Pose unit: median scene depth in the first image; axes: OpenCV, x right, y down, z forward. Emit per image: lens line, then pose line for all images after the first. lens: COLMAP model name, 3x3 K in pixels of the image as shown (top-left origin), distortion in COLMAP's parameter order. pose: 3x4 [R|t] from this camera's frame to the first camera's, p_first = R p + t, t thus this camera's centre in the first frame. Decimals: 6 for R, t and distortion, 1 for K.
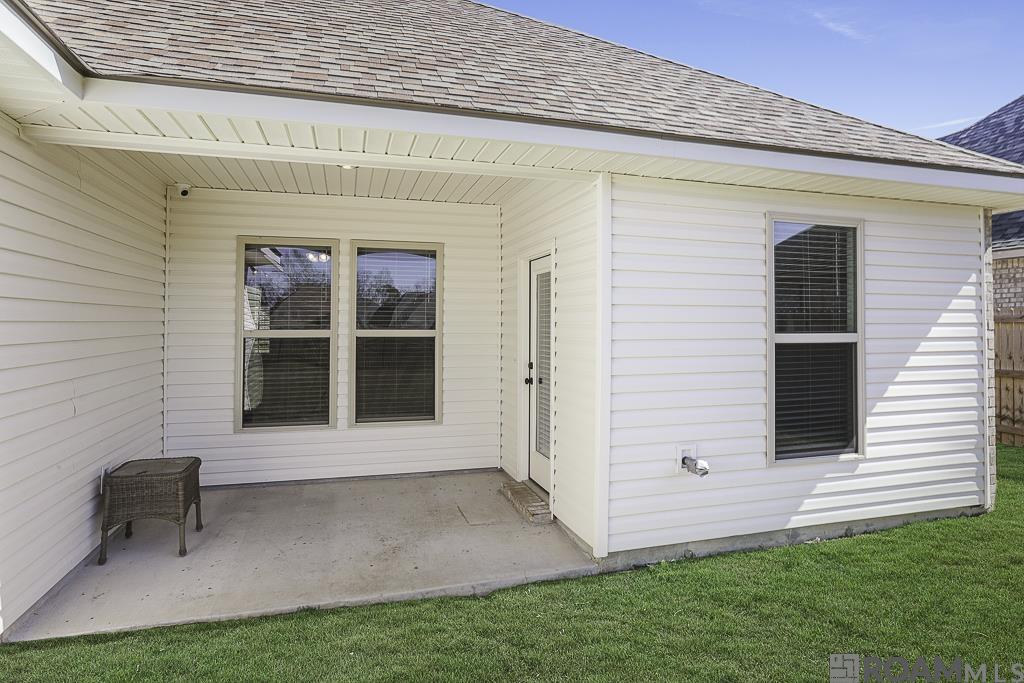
lens RADIAL K [[593.3, 0, 508.5], [0, 593.3, 305.8], [0, 0, 1]] dist [-0.001283, -0.000019]
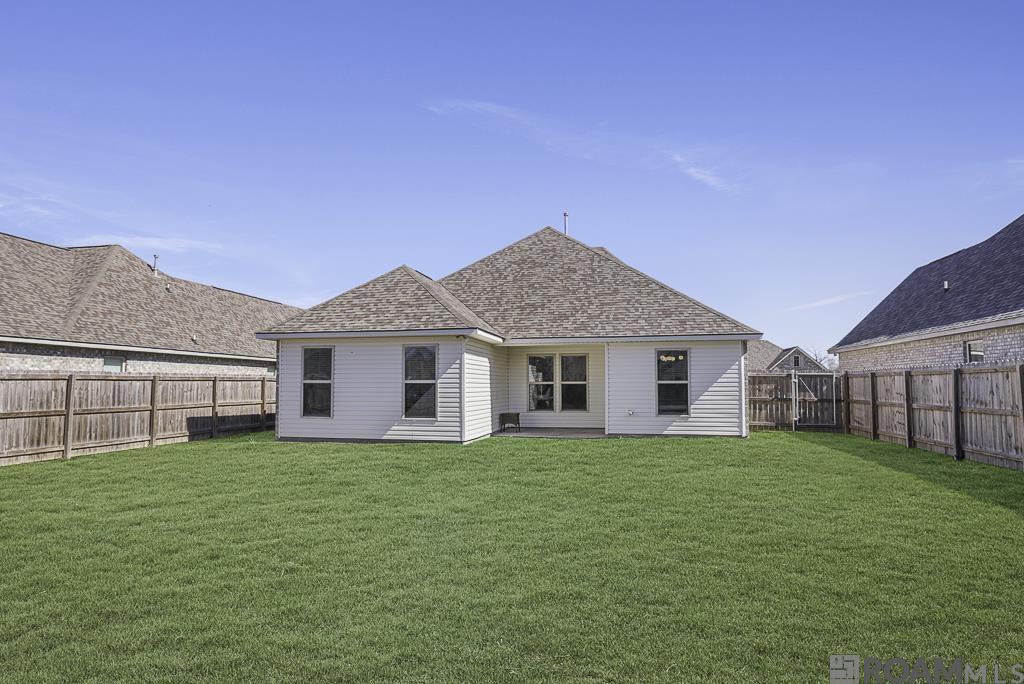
lens RADIAL K [[593.3, 0, 508.5], [0, 593.3, 306.3], [0, 0, 1]] dist [-0.001283, -0.000019]
pose [[0.889396, -0.064547, -0.452557, 1.225452], [0.017228, 0.994011, -0.107915, -0.029818], [0.456812, 0.088182, 0.885182, -2.541431]]
